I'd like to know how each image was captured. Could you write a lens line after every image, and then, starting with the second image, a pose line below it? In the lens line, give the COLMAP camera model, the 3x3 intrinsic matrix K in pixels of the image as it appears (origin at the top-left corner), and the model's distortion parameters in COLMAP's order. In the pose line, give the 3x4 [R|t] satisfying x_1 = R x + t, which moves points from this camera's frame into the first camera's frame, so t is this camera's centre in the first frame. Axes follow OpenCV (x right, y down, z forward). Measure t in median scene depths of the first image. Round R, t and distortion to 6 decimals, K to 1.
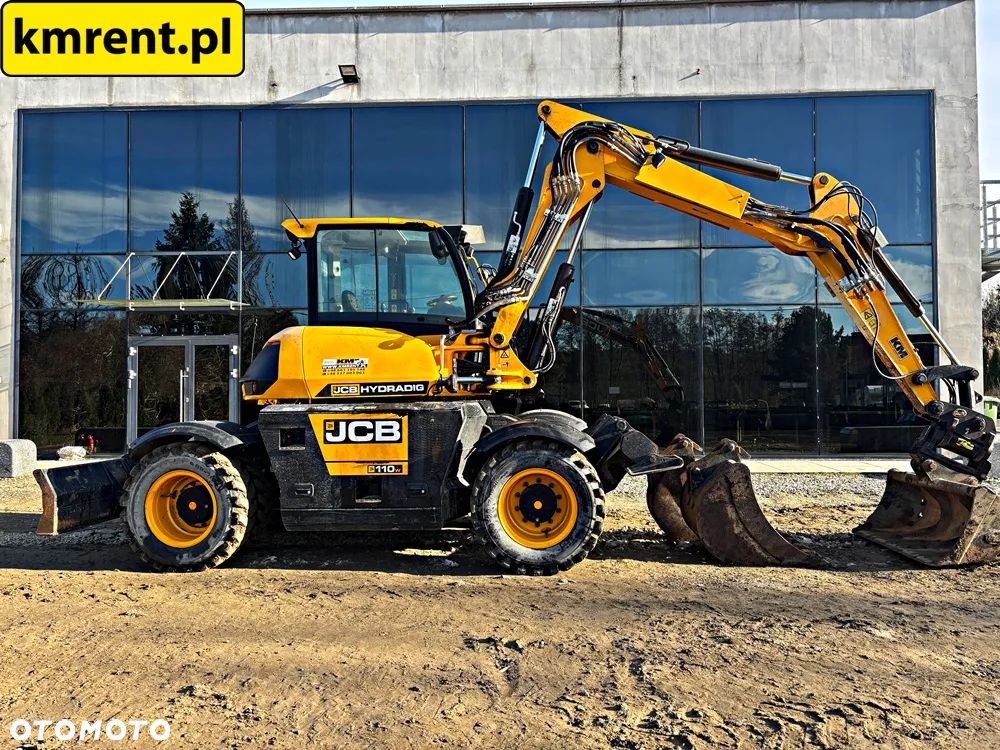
lens RADIAL K [[751.4, 0, 506.4], [0, 751.4, 367.3], [0, 0, 1]] dist [0.045369, -0.043129]
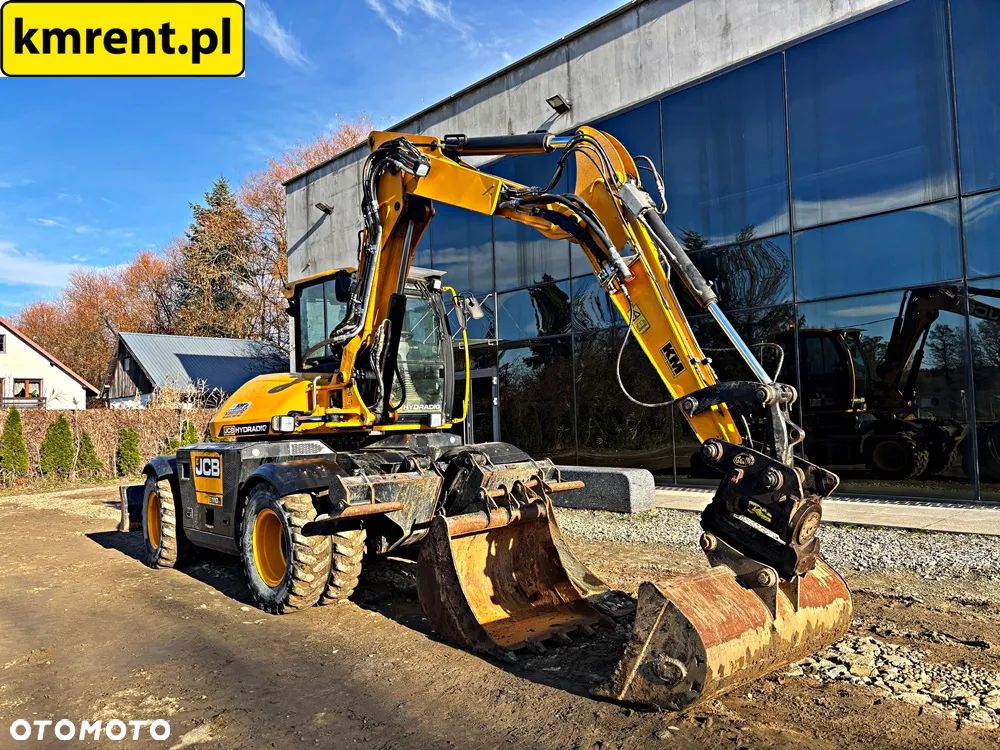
lens RADIAL K [[751.4, 0, 498.1], [0, 751.4, 377.5], [0, 0, 1]] dist [0.045369, -0.043129]
pose [[0.714647, -0.055176, -0.697305, 0.851729], [0.054040, 0.998260, -0.023605, -0.002159], [0.697394, -0.020813, 0.716385, 0.414240]]
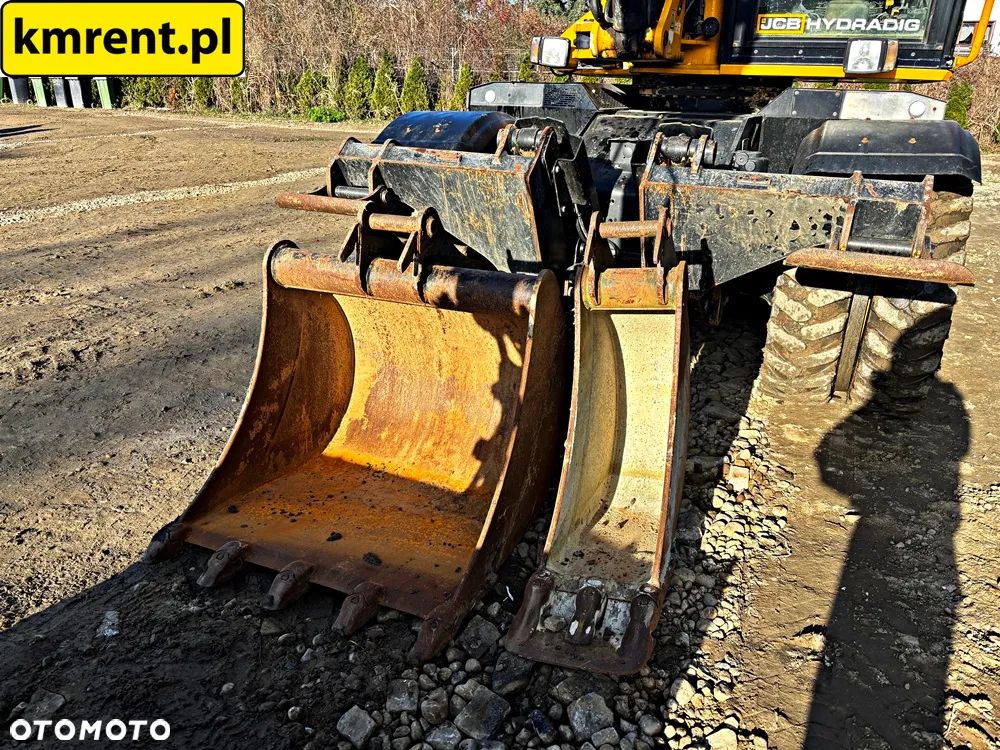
lens RADIAL K [[751.4, 0, 499.3], [0, 751.4, 379.3], [0, 0, 1]] dist [0.045369, -0.043129]
pose [[-0.346471, 0.342900, -0.873142, 0.583777], [0.010867, 0.932200, 0.361781, 0.045888], [0.937998, 0.115858, -0.326706, 1.135726]]
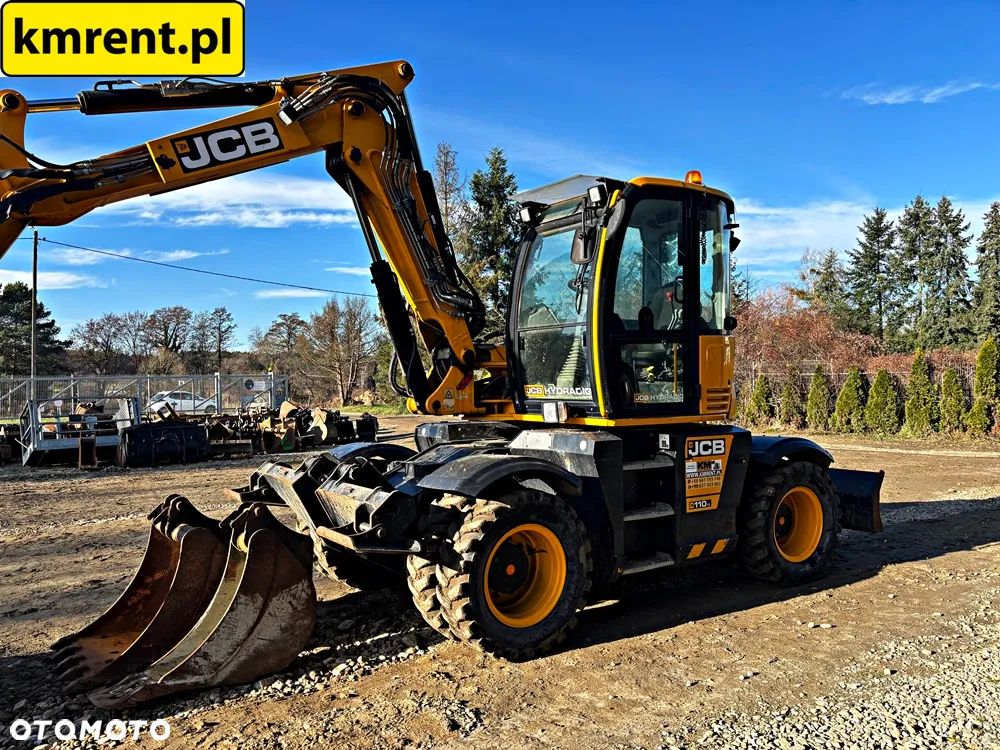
lens RADIAL K [[751.4, 0, 492.7], [0, 751.4, 367.4], [0, 0, 1]] dist [0.045369, -0.043129]
pose [[-0.780545, 0.008403, -0.625044, 0.503770], [0.044253, 0.998144, -0.041843, 0.014699], [0.623532, -0.060320, -0.779467, 1.740355]]
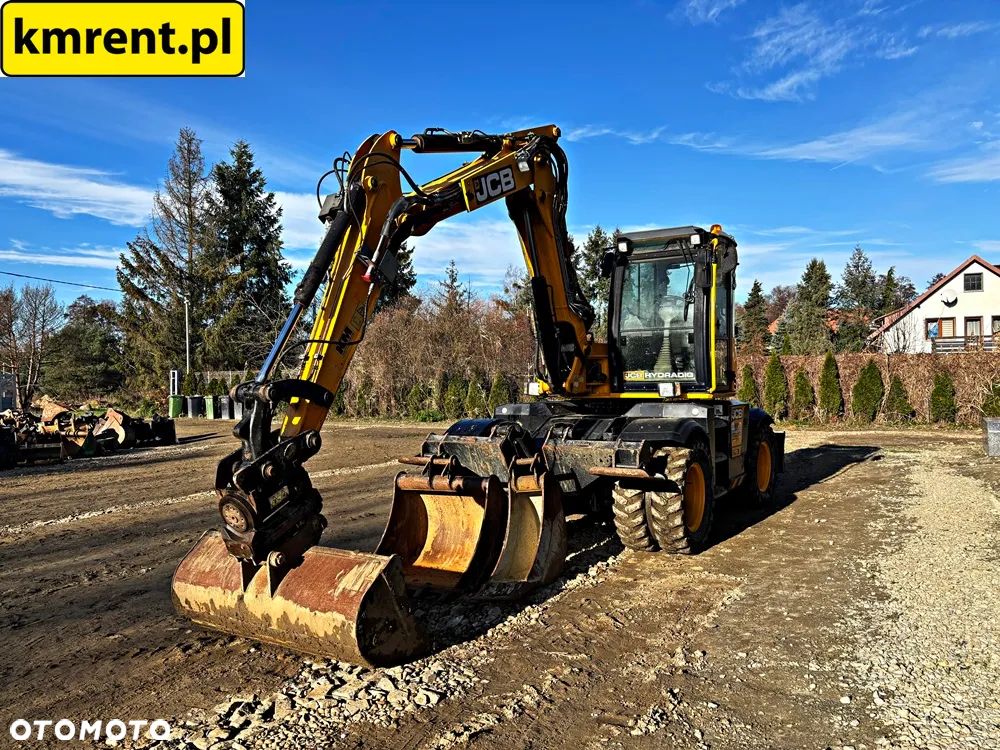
lens RADIAL K [[751.4, 0, 497.7], [0, 751.4, 370.7], [0, 0, 1]] dist [0.045369, -0.043129]
pose [[-0.459939, 0.004796, -0.887937, 1.067124], [0.052268, 0.998398, -0.021681, 0.014327], [0.886411, -0.056383, -0.459453, 1.462614]]
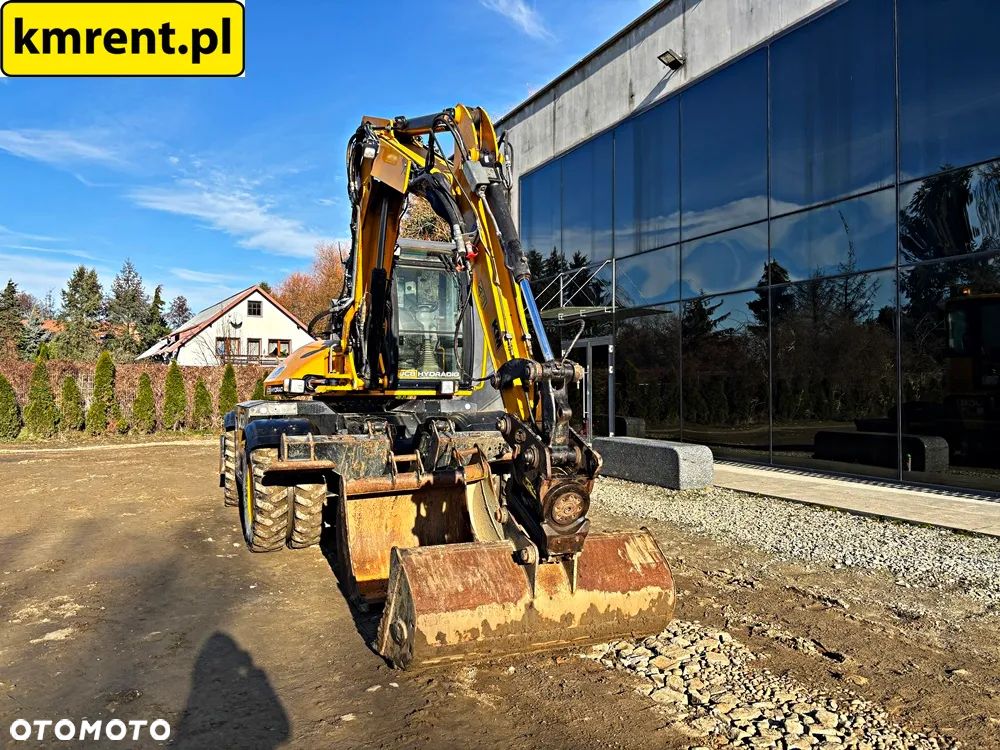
lens RADIAL K [[751.4, 0, 496.7], [0, 751.4, 366.2], [0, 0, 1]] dist [0.045369, -0.043129]
pose [[0.468004, -0.018872, -0.883525, 1.084156], [0.031082, 0.999505, -0.004885, 0.005595], [0.883179, -0.025175, 0.468359, 0.676611]]
